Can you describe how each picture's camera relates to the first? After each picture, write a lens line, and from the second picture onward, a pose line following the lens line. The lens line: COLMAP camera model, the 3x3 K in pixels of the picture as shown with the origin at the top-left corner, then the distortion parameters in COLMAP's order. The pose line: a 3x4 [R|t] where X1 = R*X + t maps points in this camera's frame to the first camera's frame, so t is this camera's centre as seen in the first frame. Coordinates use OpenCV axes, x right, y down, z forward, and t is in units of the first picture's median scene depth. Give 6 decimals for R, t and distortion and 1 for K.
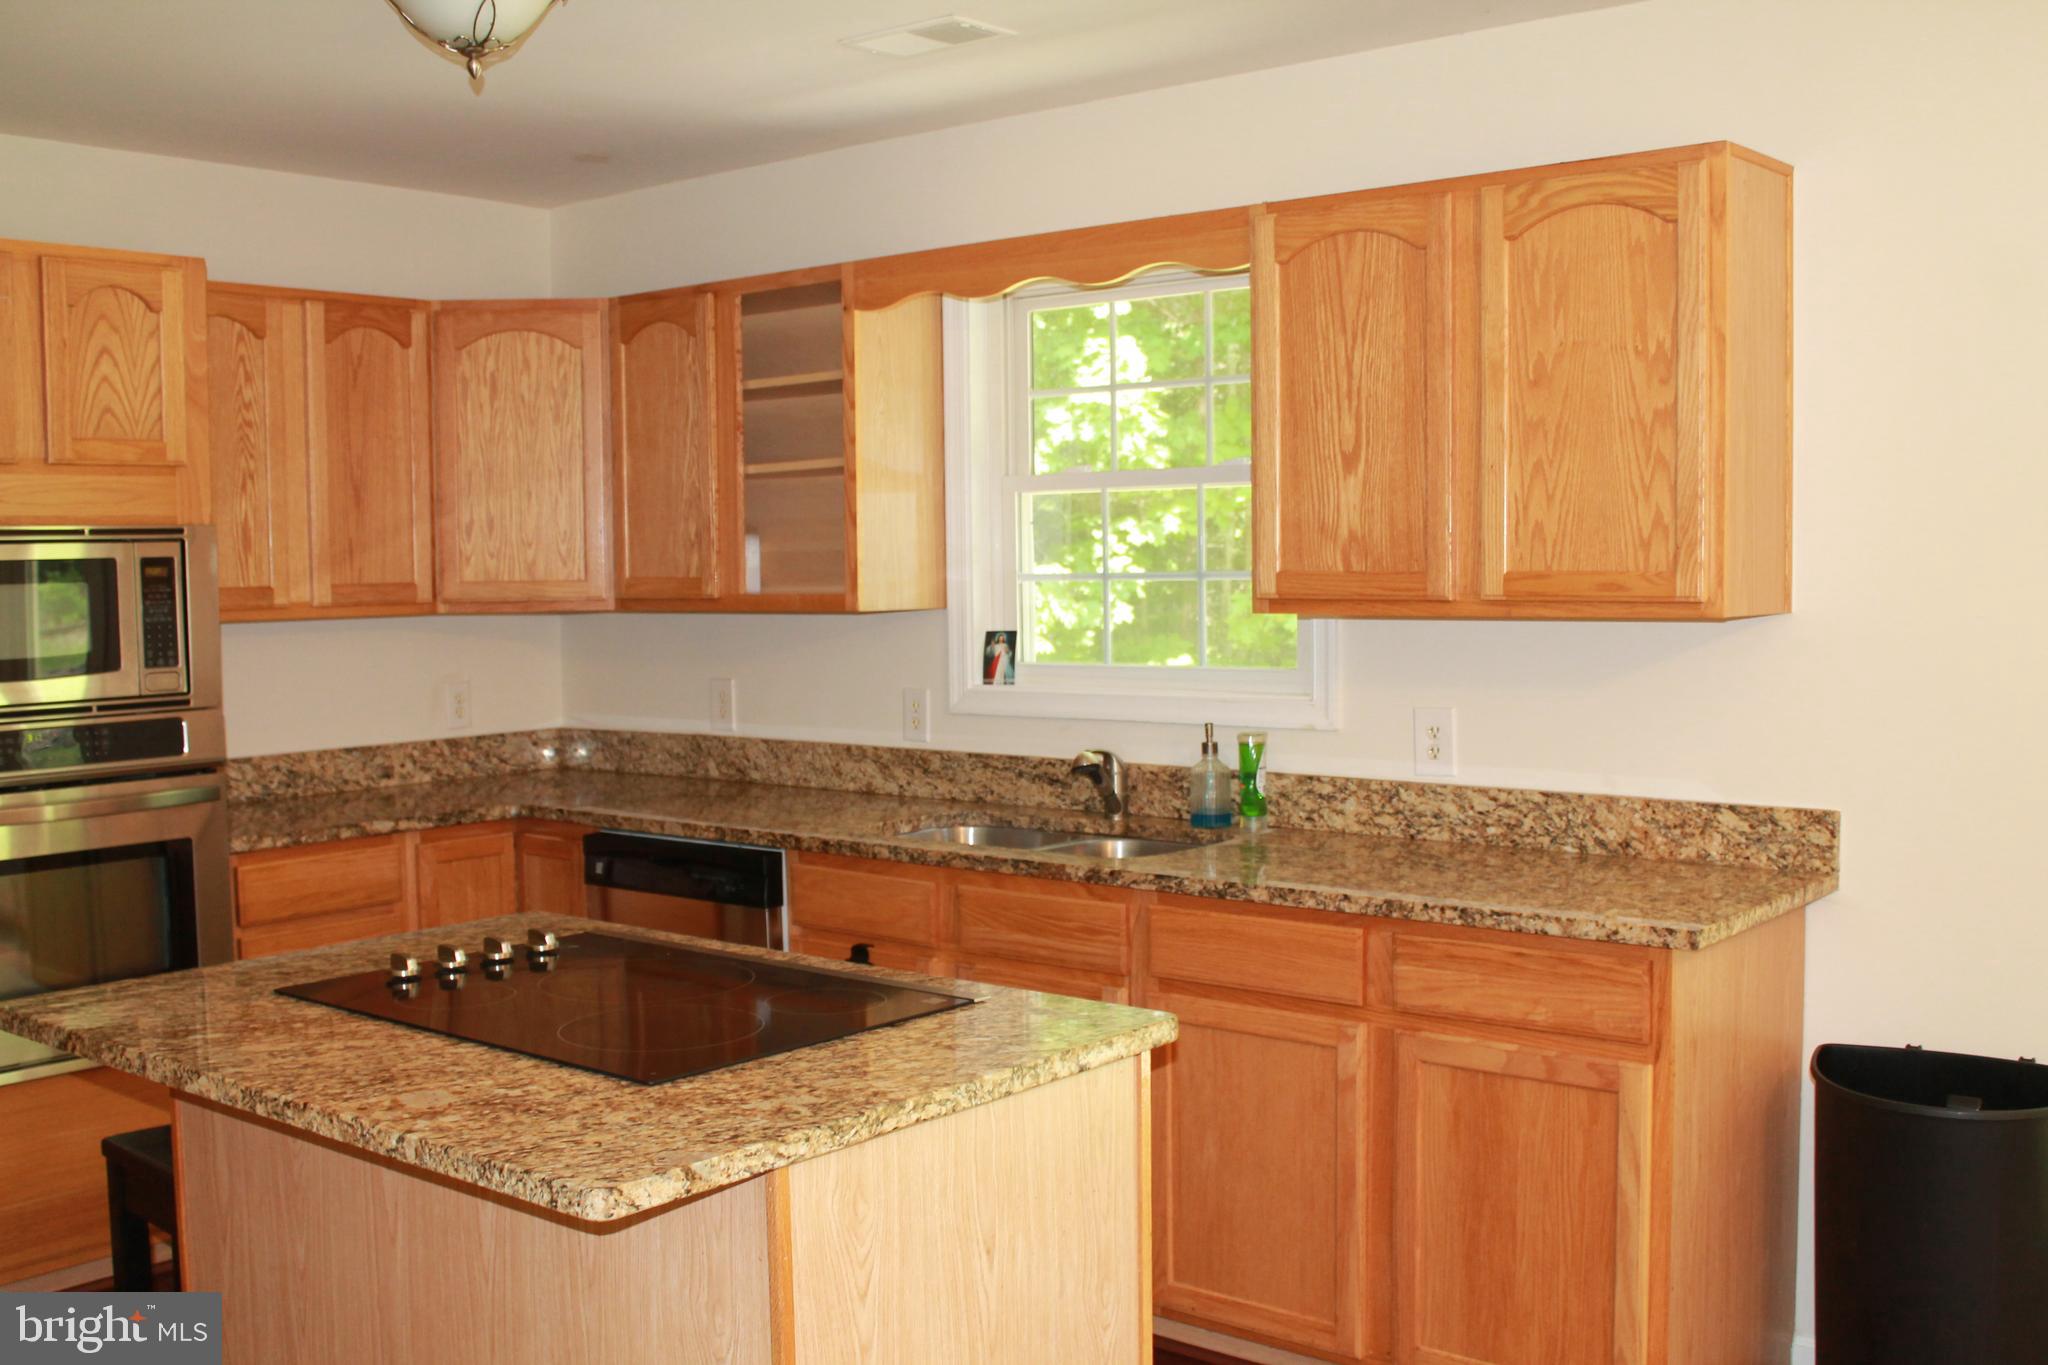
lens RADIAL K [[2109.0, 0, 1029.9], [0, 2109.0, 683.2], [0, 0, 1]] dist [-0.086382, 0.000000]
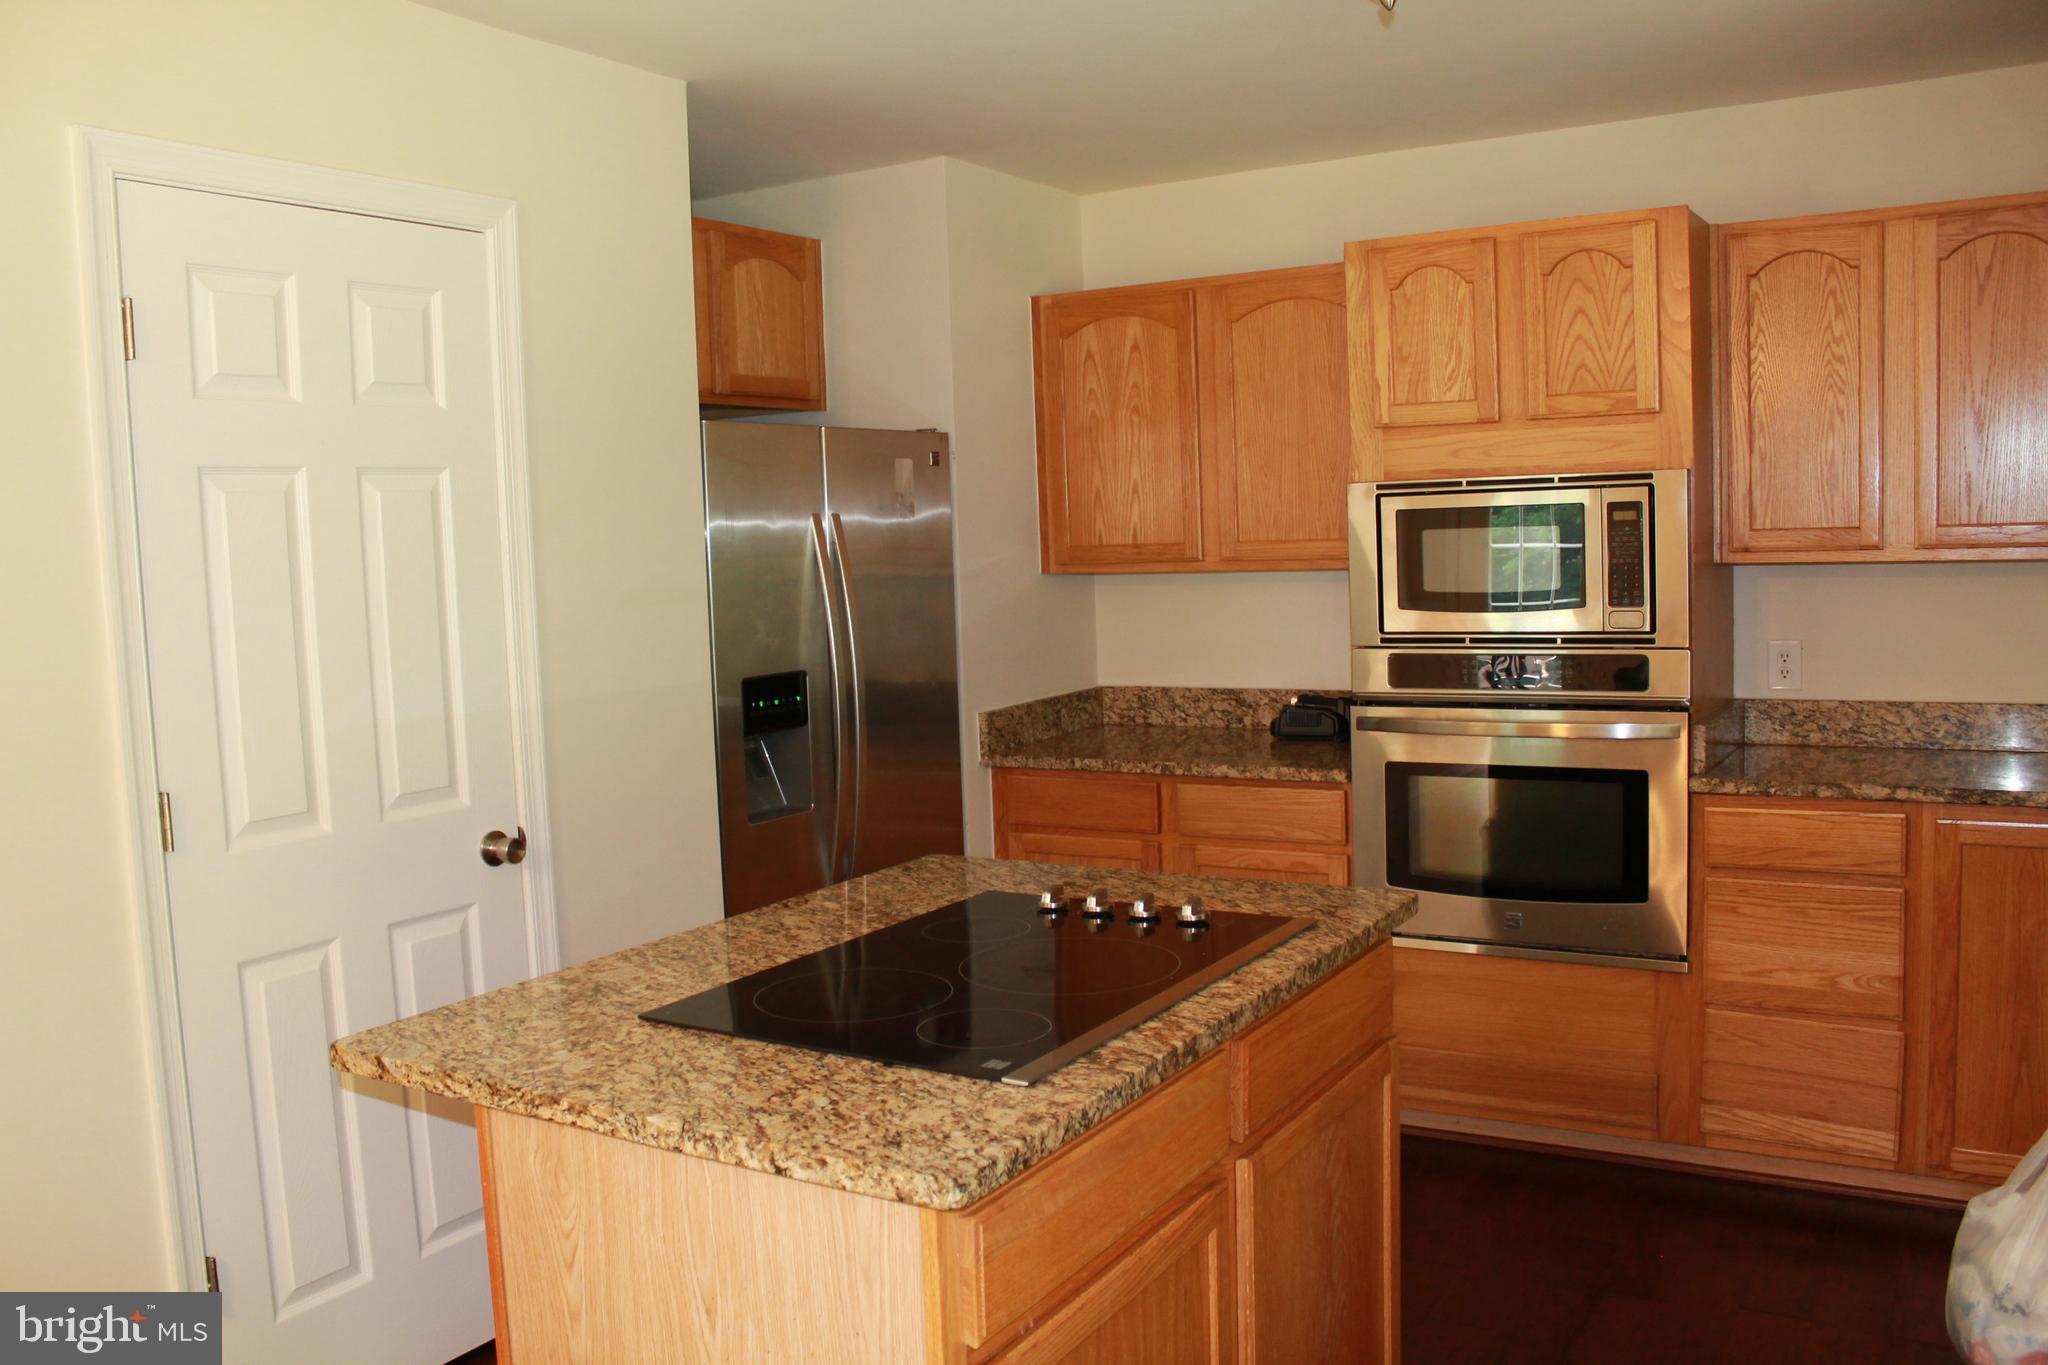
lens RADIAL K [[1723.2, 0, 1018.7], [0, 1723.2, 692.4], [0, 0, 1]] dist [-0.156154, 0.137524]
pose [[0.150568, 0.102736, -0.983247, 0.394321], [-0.028503, 0.994623, 0.099560, -0.041936], [0.988189, 0.013035, 0.152686, 0.577912]]
